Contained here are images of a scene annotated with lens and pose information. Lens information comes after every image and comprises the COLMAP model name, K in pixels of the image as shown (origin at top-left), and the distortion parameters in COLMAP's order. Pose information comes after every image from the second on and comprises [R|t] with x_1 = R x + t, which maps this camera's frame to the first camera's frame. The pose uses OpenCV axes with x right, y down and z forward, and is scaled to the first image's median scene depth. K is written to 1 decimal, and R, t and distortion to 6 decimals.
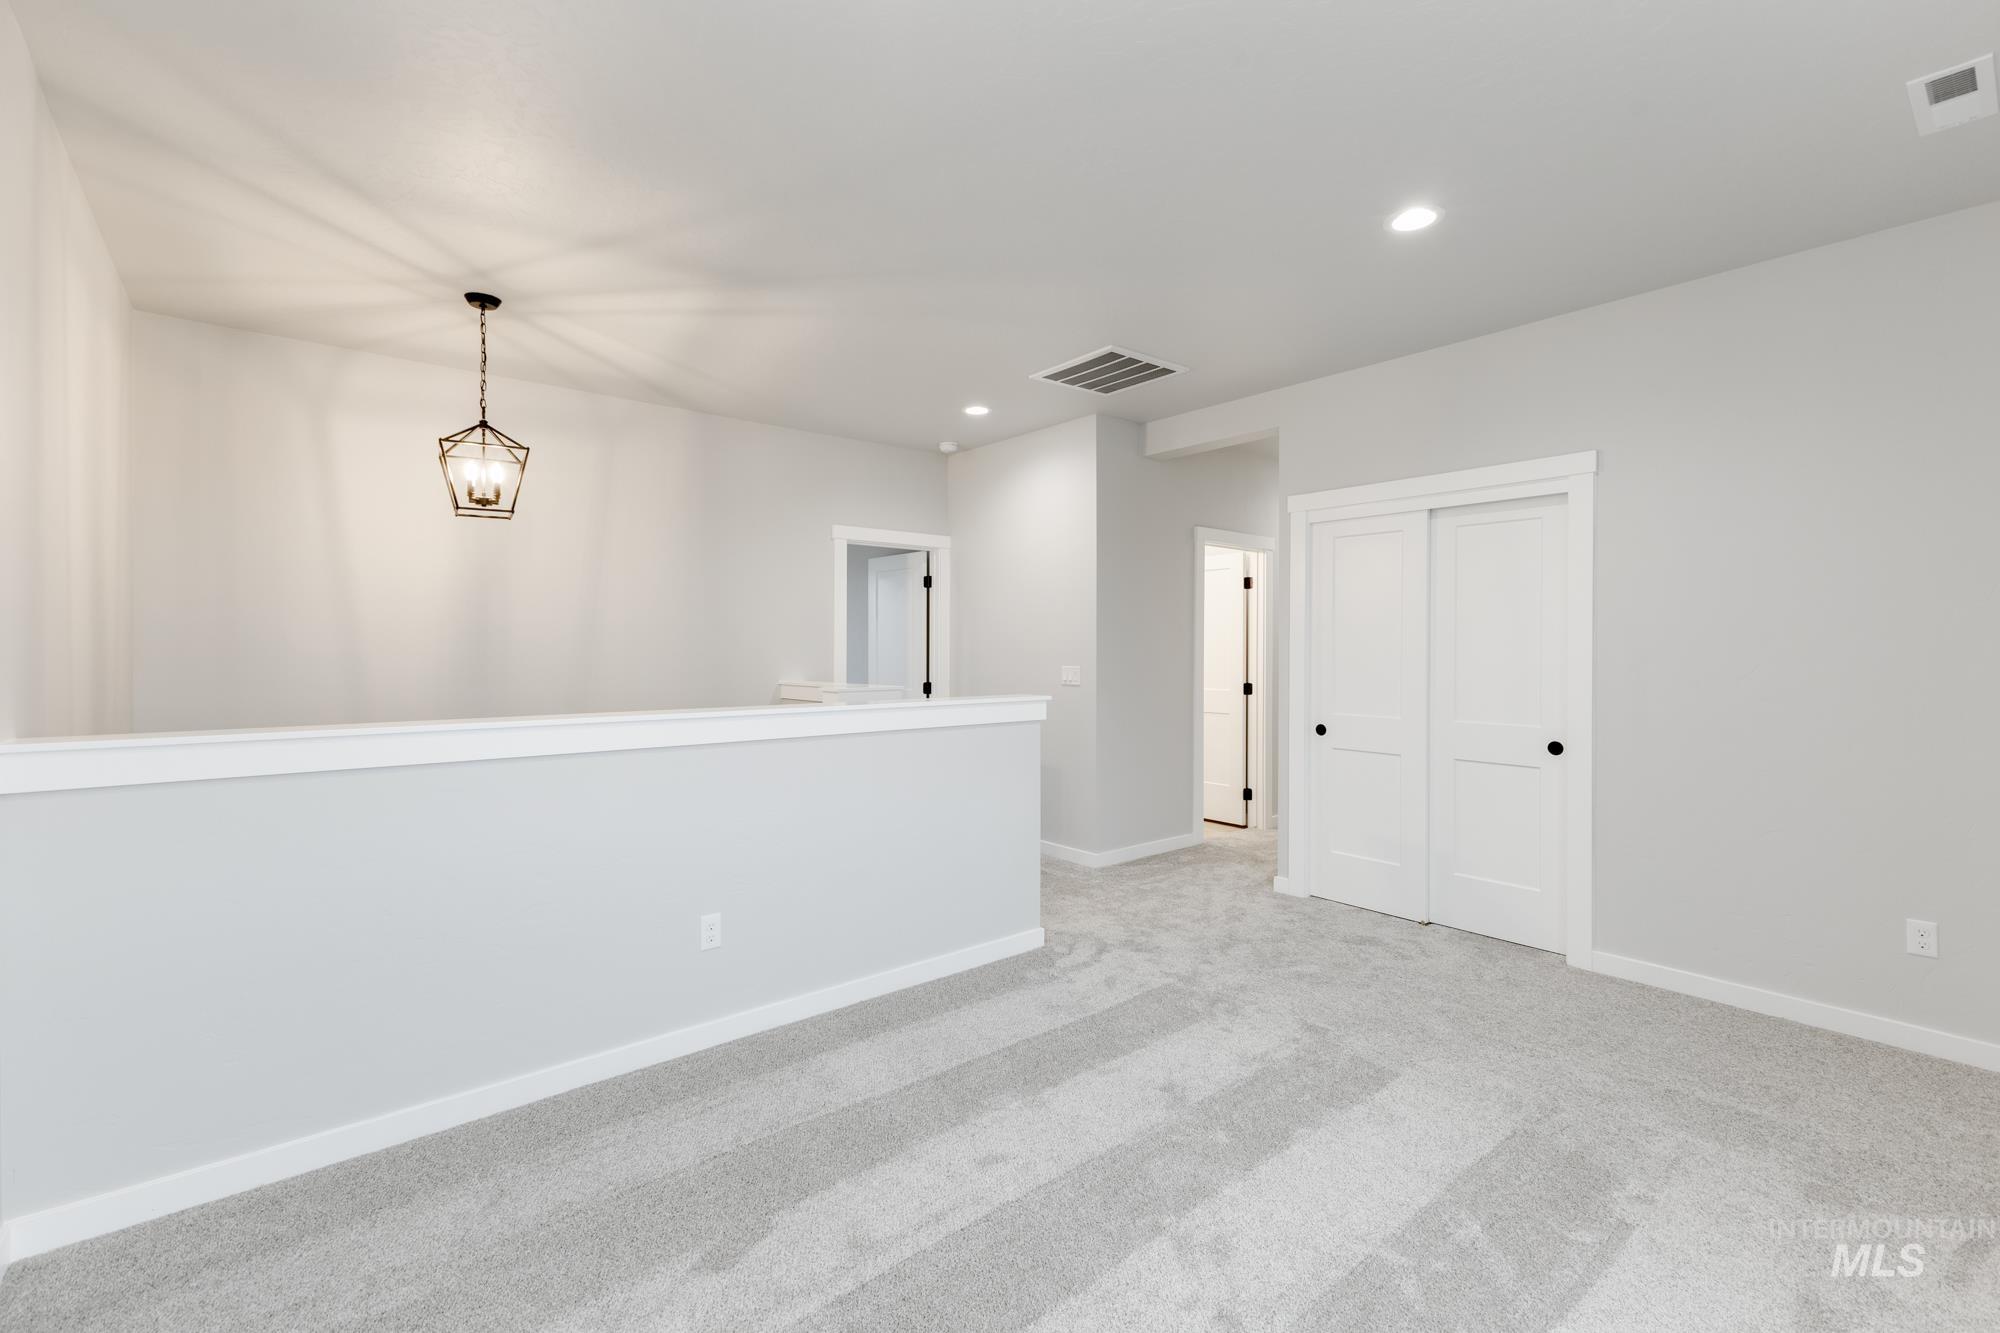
lens RADIAL K [[863.7, 0, 999.7], [0, 863.7, 660.4], [0, 0, 1]] dist [0.017435, -0.006469]
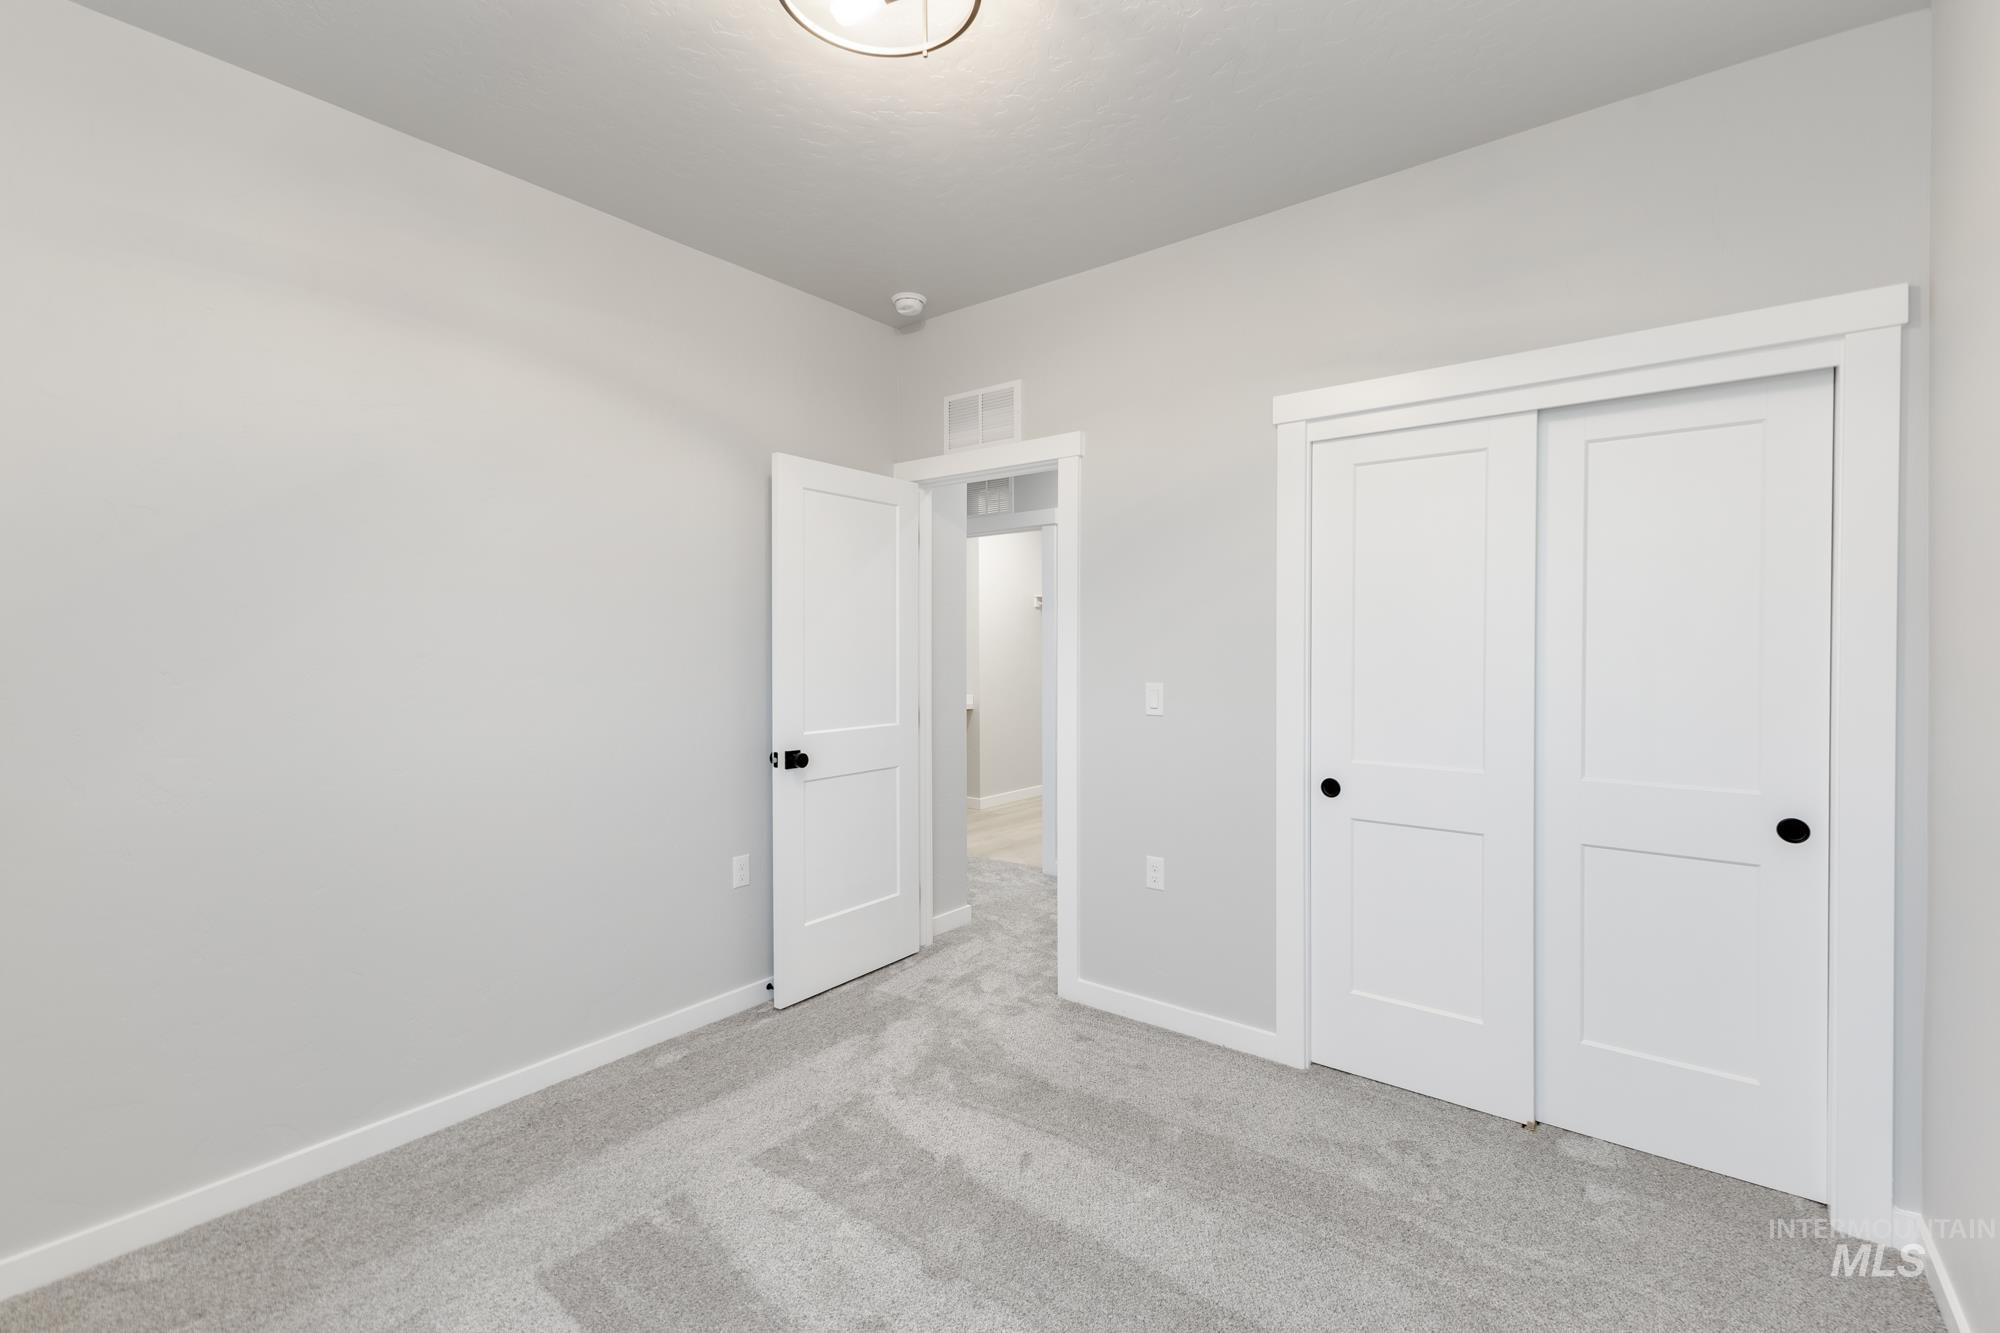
lens RADIAL K [[863.7, 0, 999.7], [0, 863.7, 660.4], [0, 0, 1]] dist [0.017435, -0.006469]
pose [[0.973403, -0.006597, 0.229003, 0.014884], [0.005592, 0.999972, 0.005037, -0.013162], [-0.229029, -0.003623, 0.973413, 0.537089]]
